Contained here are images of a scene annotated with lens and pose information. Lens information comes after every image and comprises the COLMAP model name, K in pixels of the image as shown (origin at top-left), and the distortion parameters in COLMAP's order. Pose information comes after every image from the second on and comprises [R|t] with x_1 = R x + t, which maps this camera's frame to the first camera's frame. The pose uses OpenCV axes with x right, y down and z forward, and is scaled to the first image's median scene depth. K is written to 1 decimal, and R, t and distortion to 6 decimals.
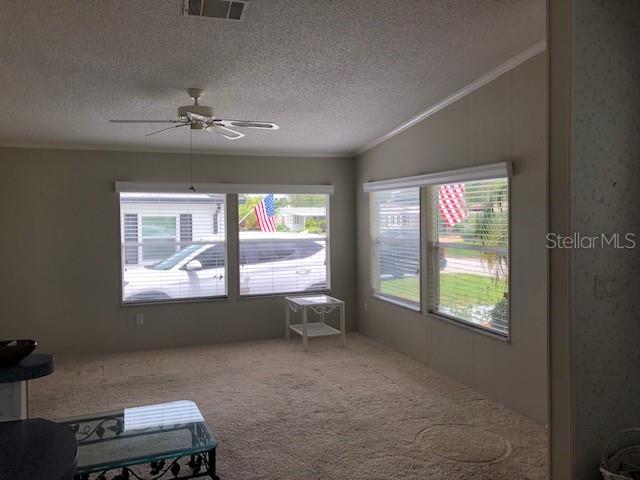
lens RADIAL K [[522.3, 0, 320.0], [0, 522.3, 240.0], [0, 0, 1]] dist [0.031181, -0.002296]
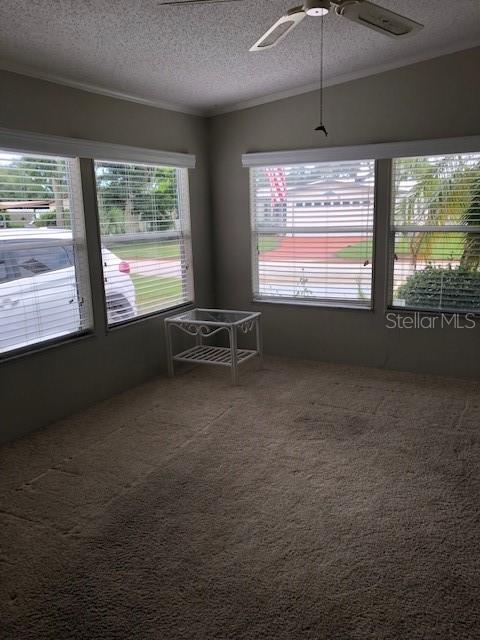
lens RADIAL K [[522.3, 0, 240.0], [0, 522.3, 320.0], [0, 0, 1]] dist [0.031181, -0.002296]
pose [[0.738009, -0.145258, 0.658972, -0.482287], [0.044251, 0.984872, 0.167538, -0.000751], [-0.673339, -0.094484, 0.733272, 0.454840]]
